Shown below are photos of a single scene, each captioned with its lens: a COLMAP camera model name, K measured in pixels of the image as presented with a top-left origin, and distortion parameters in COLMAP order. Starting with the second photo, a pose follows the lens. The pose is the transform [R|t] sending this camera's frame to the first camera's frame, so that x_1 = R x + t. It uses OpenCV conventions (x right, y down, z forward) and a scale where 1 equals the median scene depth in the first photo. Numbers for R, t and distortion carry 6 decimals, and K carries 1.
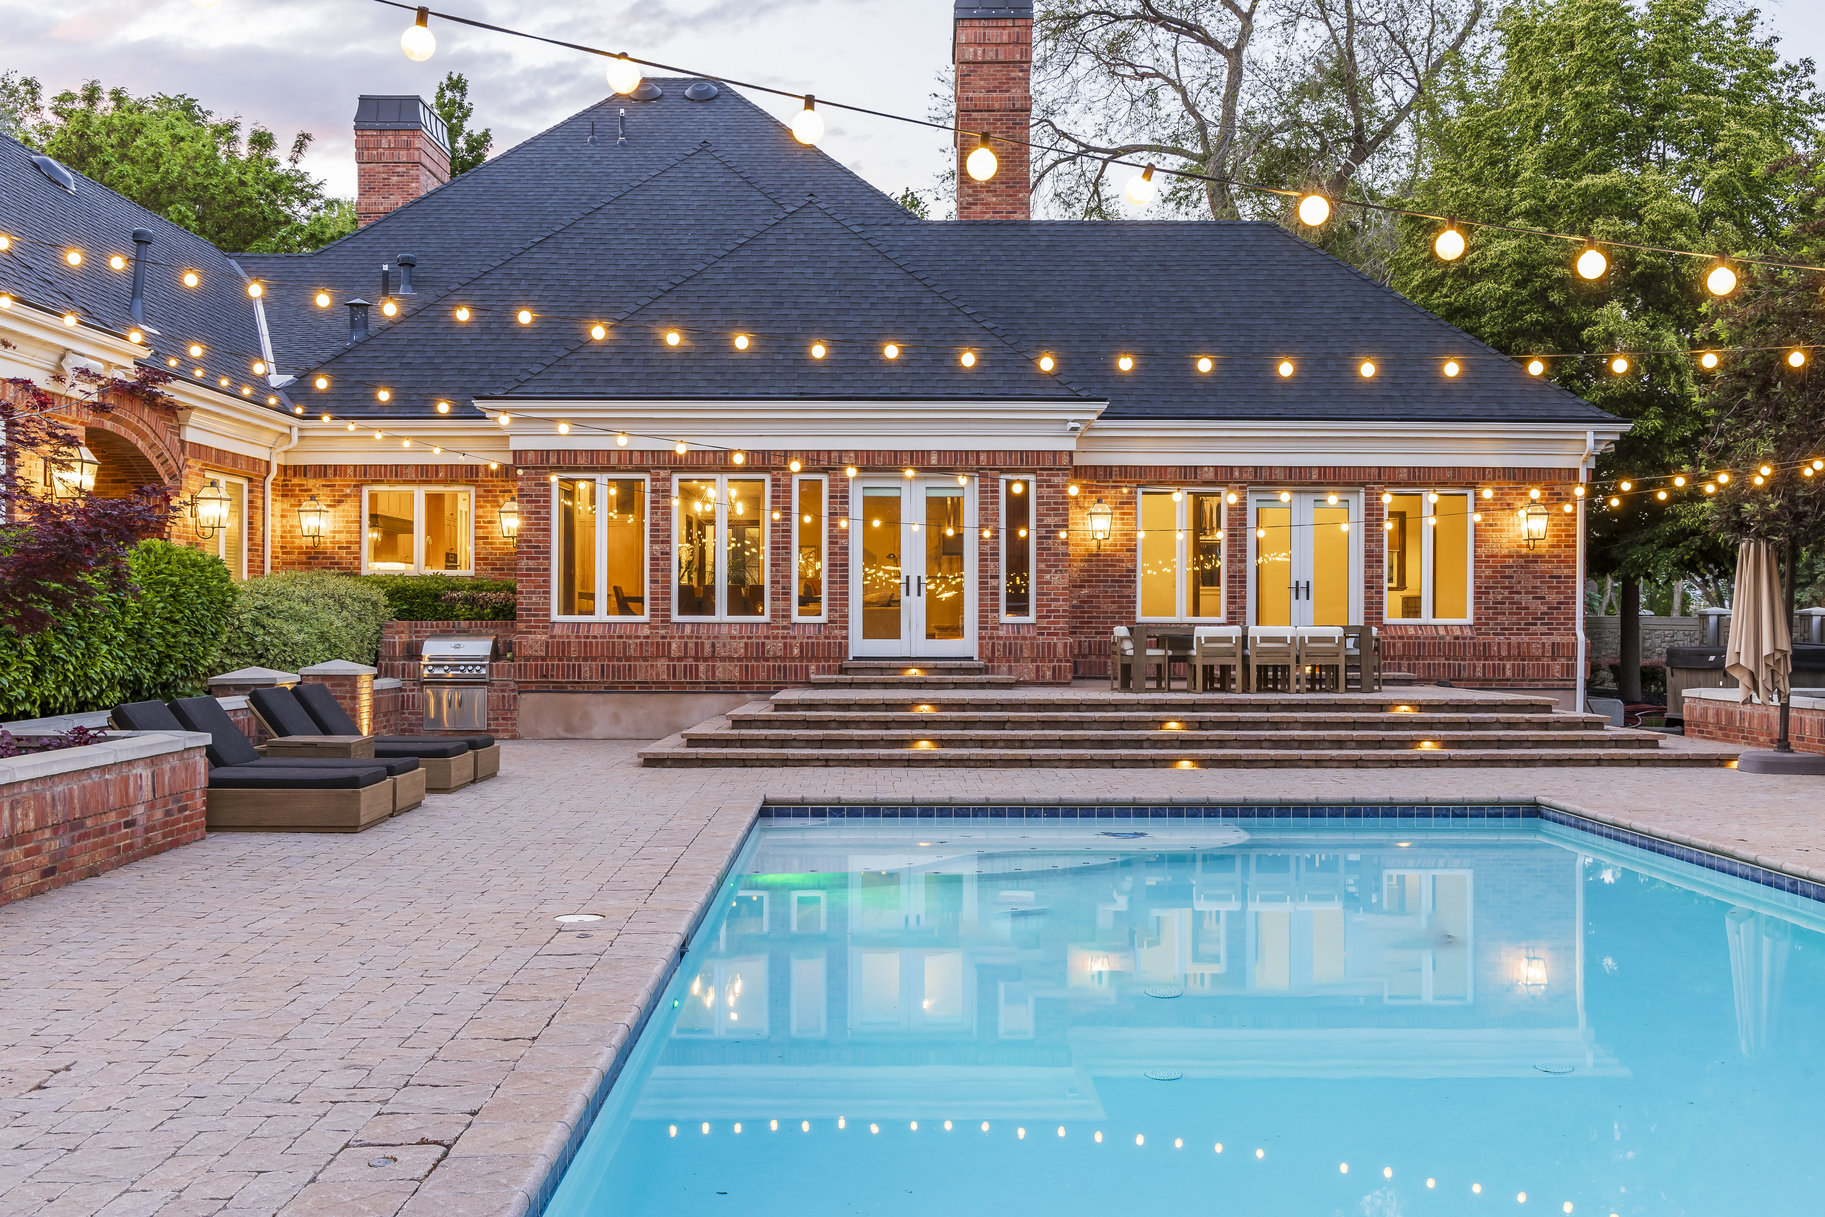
lens RADIAL K [[1771.4, 0, 909.3], [0, 1771.4, 604.1], [0, 0, 1]] dist [0.003395, 0.000000]
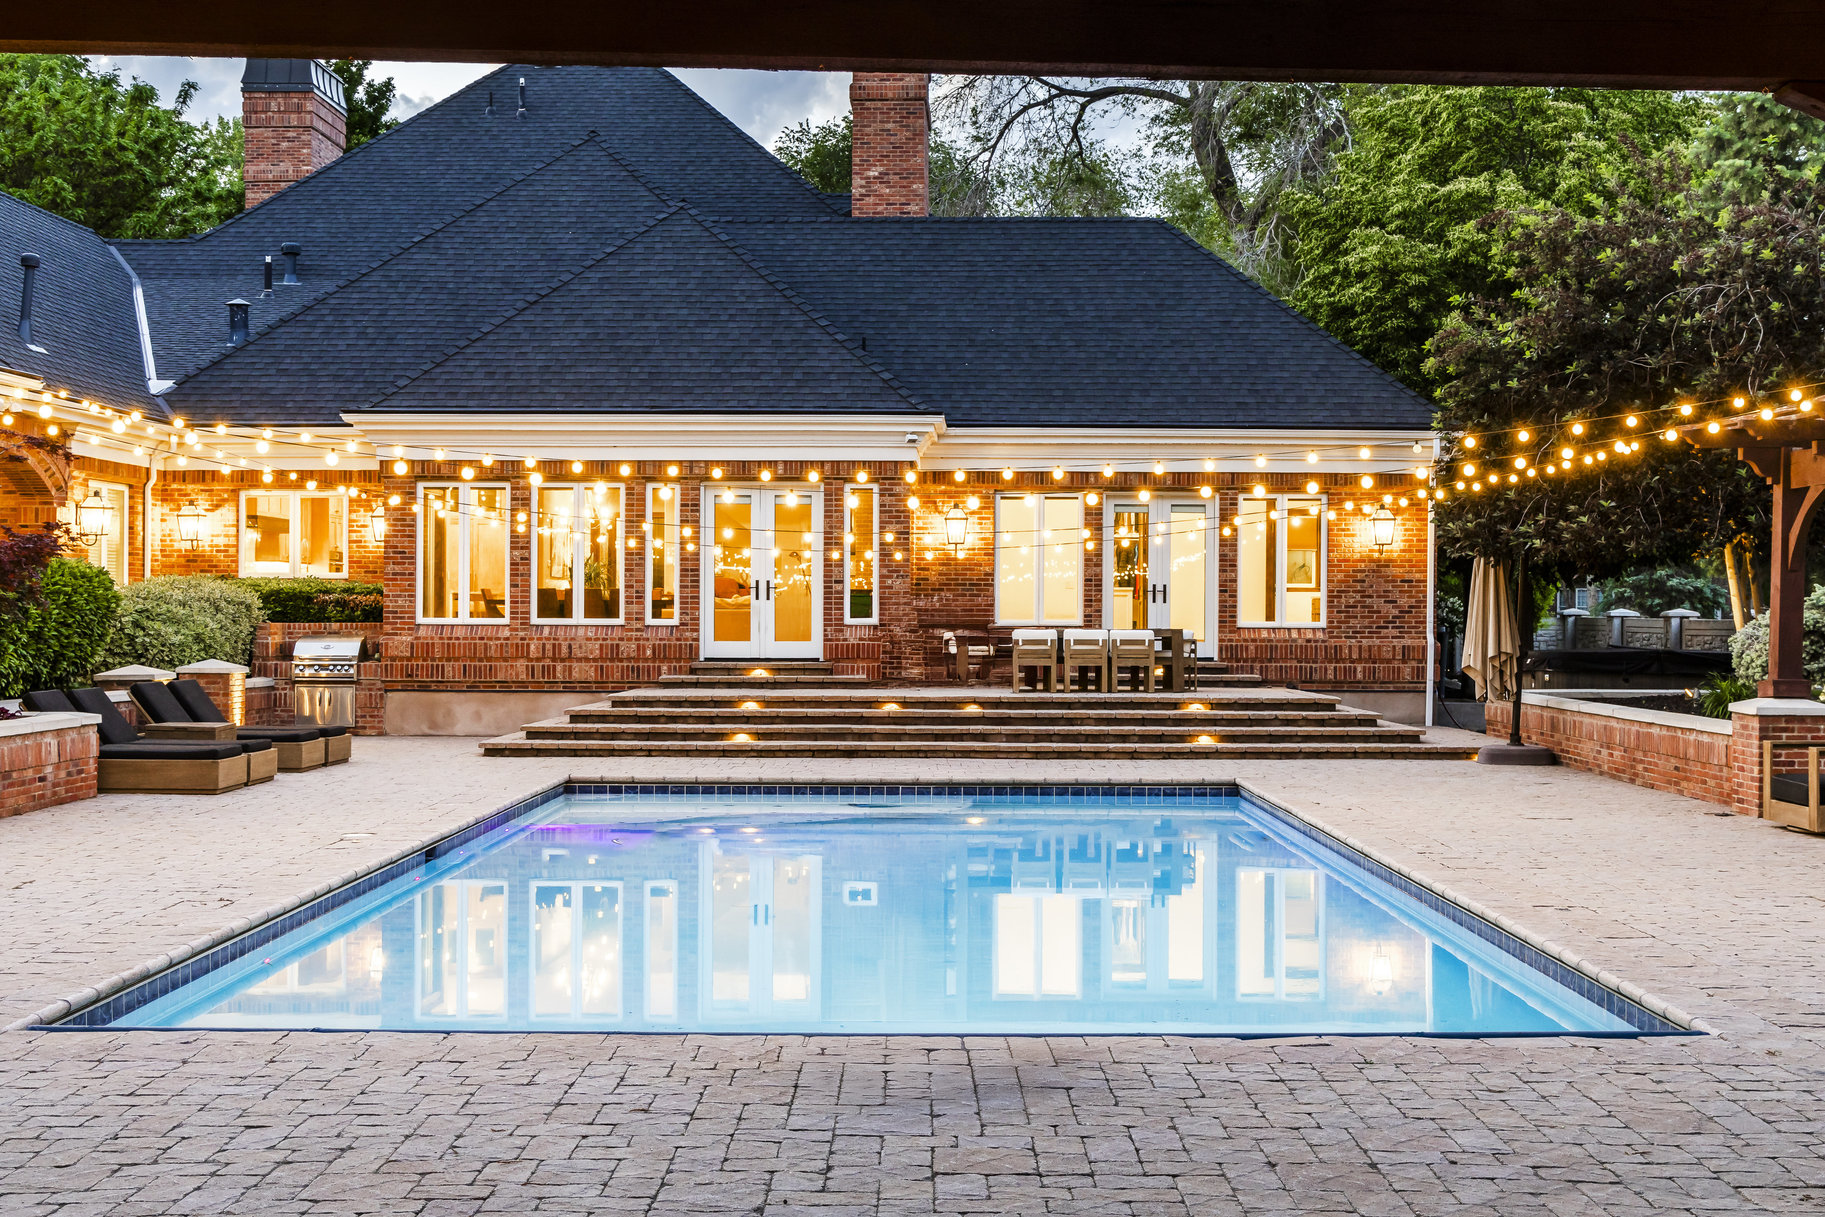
lens RADIAL K [[2299.4, 0, 928.3], [0, 2299.4, 602.7], [0, 0, 1]] dist [0.010962, 0.000000]
pose [[0.999758, 0.001511, -0.021963, 0.130440], [-0.001436, 0.999993, 0.003444, -0.007714], [0.021968, -0.003412, 0.999753, -0.353785]]
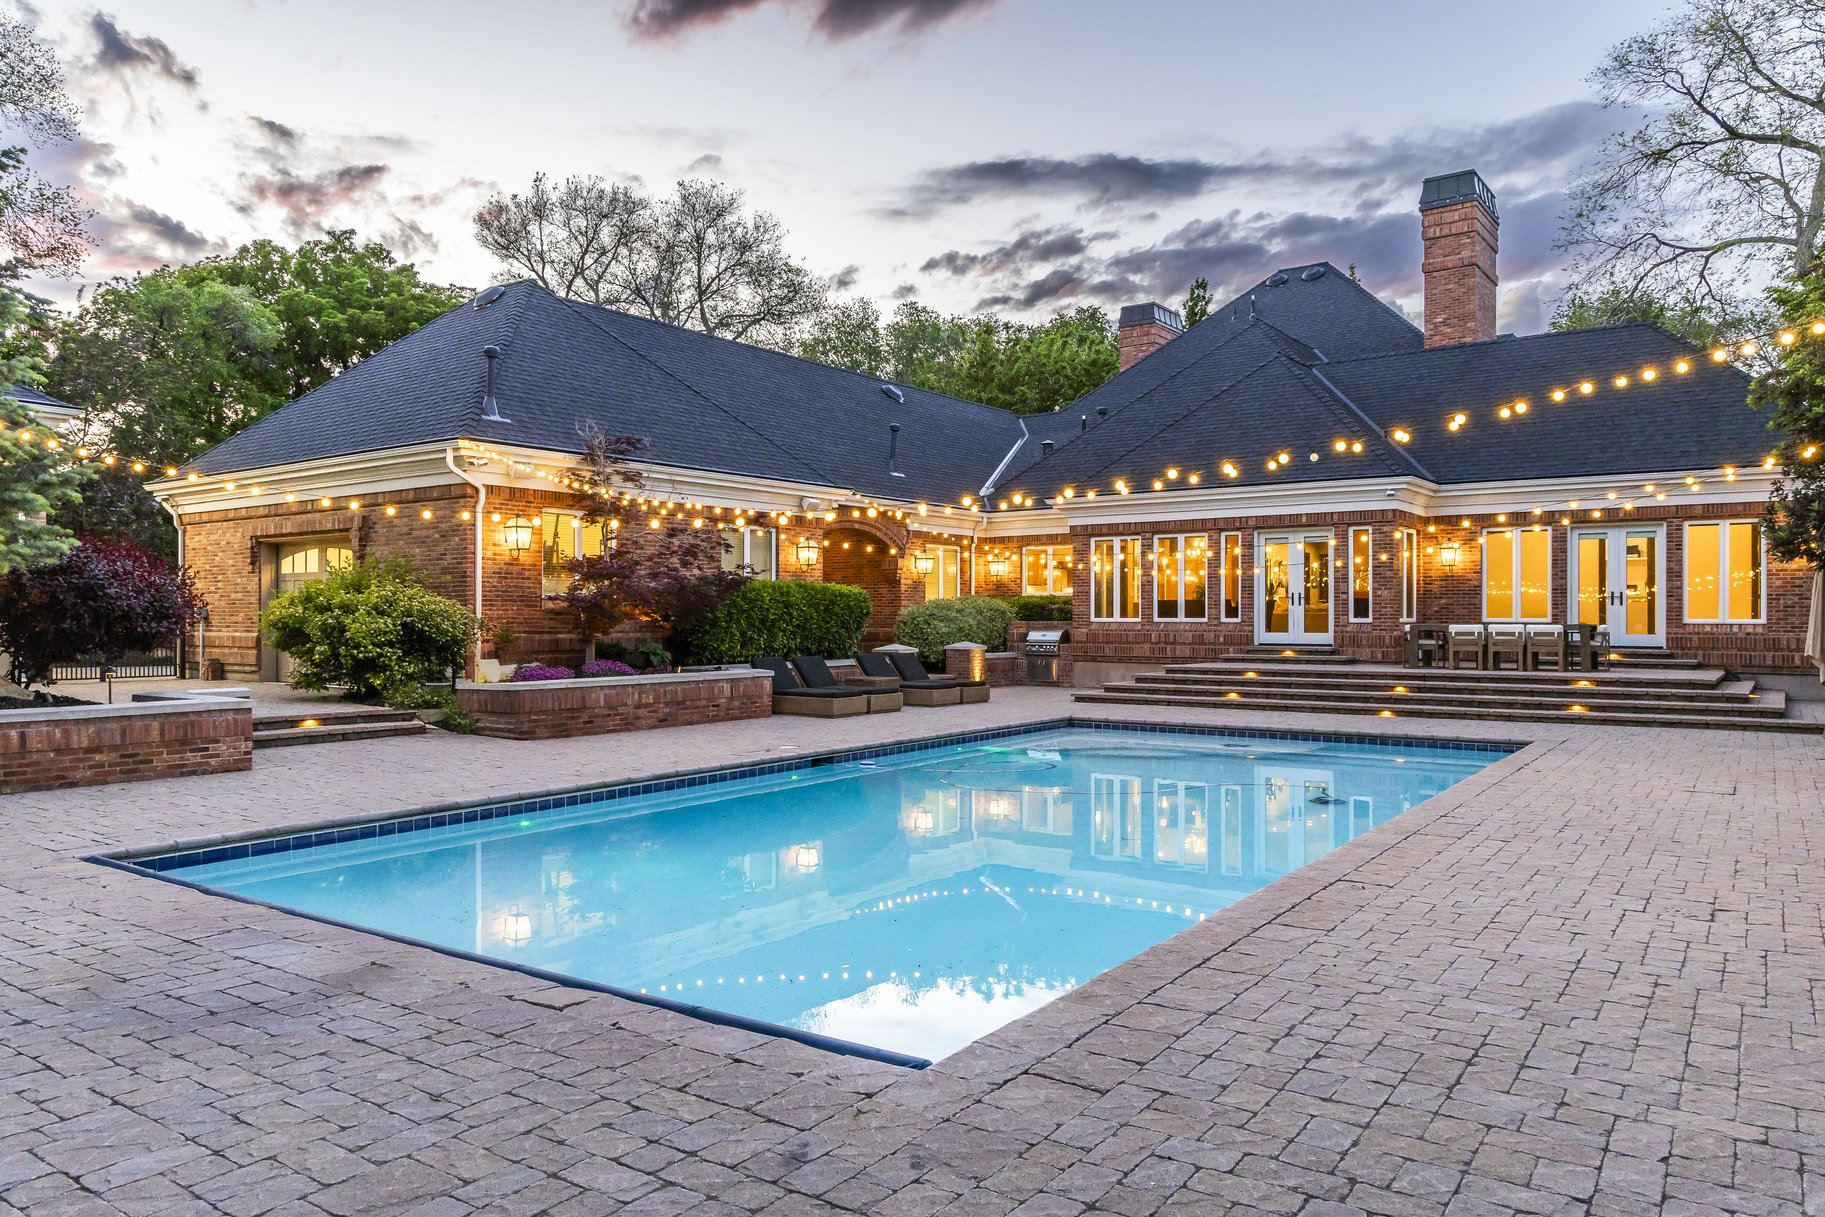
lens RADIAL K [[1227.5, 0, 913.4], [0, 1227.5, 613.4], [0, 0, 1]] dist [0.002599, 0.003066]
pose [[0.807947, -0.004092, -0.589241, 0.376712], [0.006032, 0.999981, 0.001326, -0.001102], [0.589224, -0.004625, 0.807956, -0.094030]]
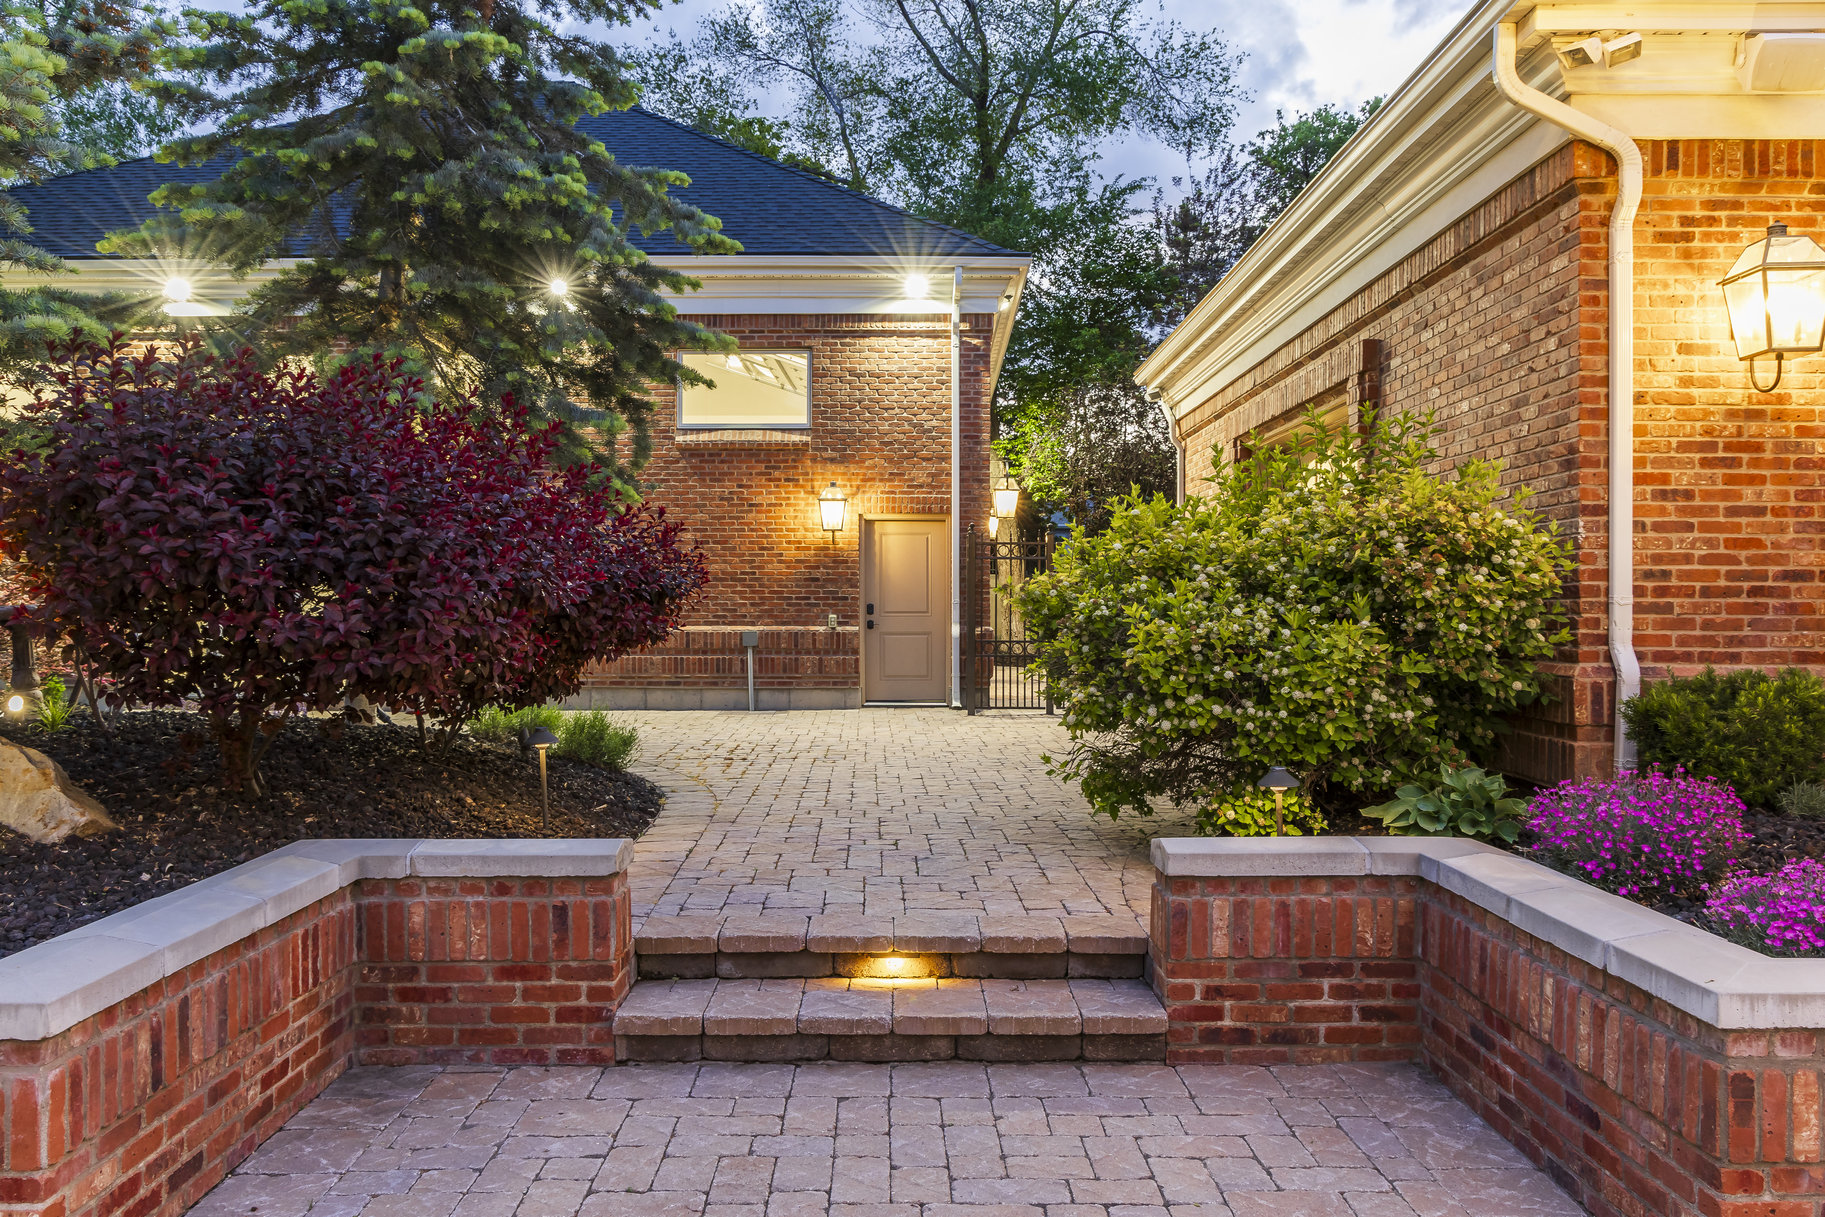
lens RADIAL K [[1435.5, 0, 913.5], [0, 1435.5, 596.0], [0, 0, 1]] dist [-0.011282, -0.002586]
pose [[0.001606, -0.007862, -0.999968, -0.077095], [0.004096, 0.999961, -0.007855, 0.001557], [0.999990, -0.004084, 0.001638, 0.270098]]
